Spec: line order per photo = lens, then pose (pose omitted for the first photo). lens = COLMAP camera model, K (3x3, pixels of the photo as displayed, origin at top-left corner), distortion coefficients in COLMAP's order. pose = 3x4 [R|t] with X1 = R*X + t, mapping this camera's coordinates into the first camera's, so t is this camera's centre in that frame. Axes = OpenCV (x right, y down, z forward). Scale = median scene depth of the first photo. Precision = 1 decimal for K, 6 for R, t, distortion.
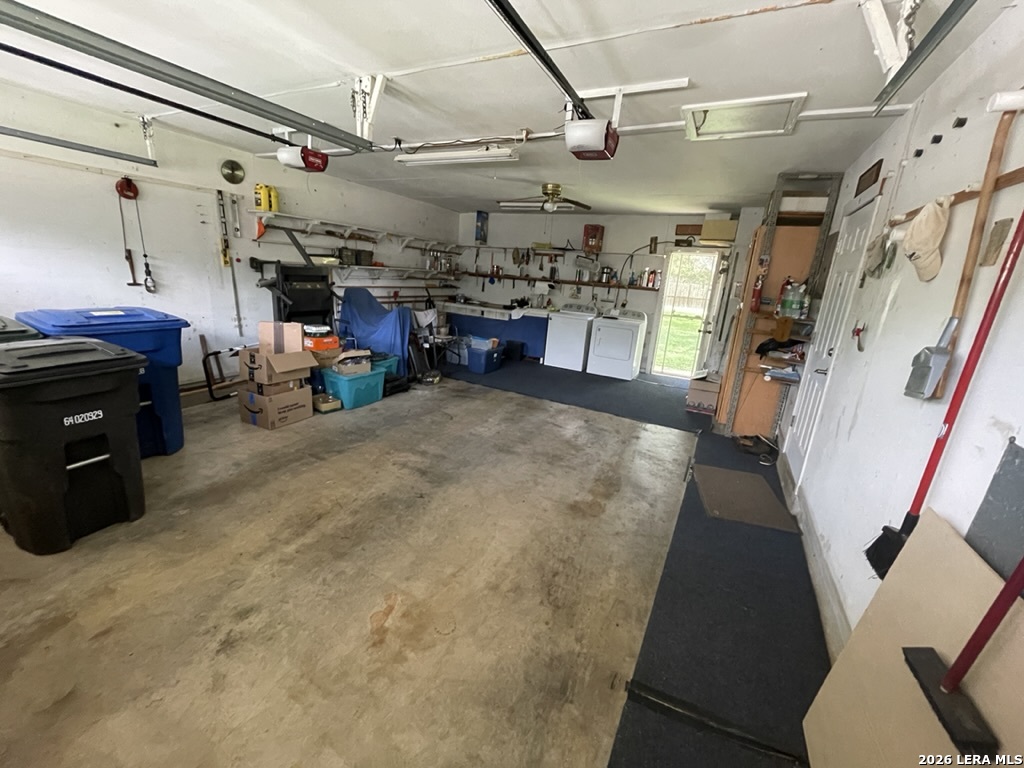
lens RADIAL K [[412.7, 0, 512.7], [0, 412.7, 381.6], [0, 0, 1]] dist [-0.002478, -0.000116]
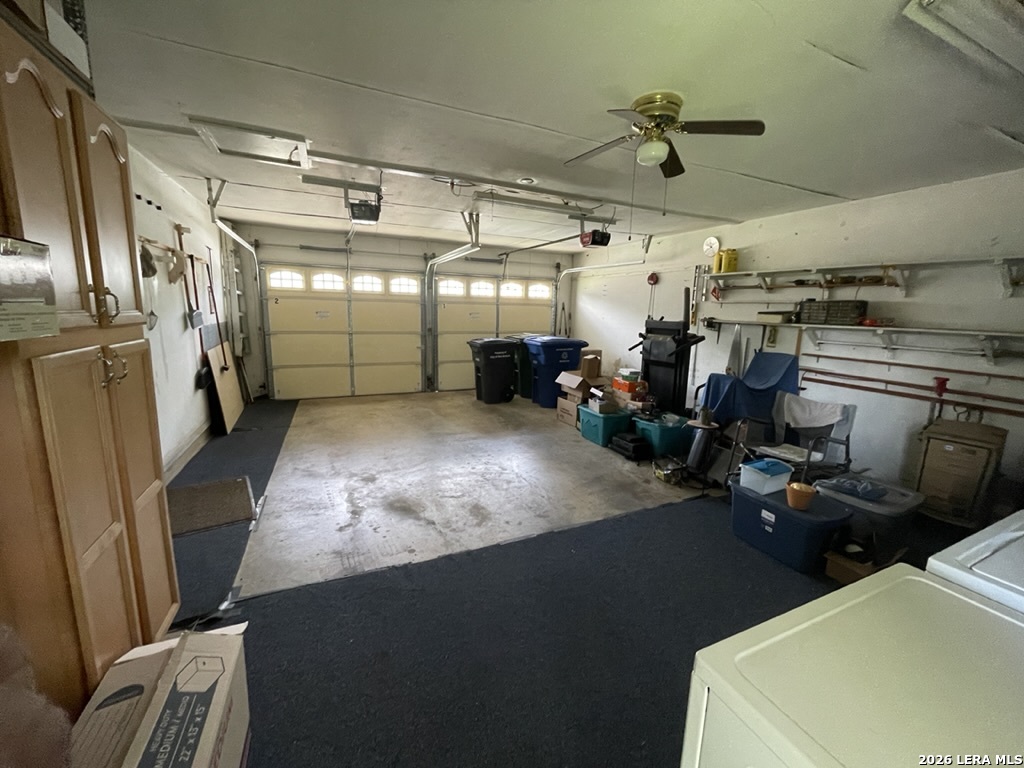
lens RADIAL K [[412.7, 0, 516.3], [0, 412.7, 381.7], [0, 0, 1]] dist [-0.002478, -0.000116]
pose [[-0.615187, 0.045591, -0.787062, 0.570726], [-0.277008, 0.922173, 0.269934, -0.303559], [0.738114, 0.384082, -0.554679, 1.322685]]
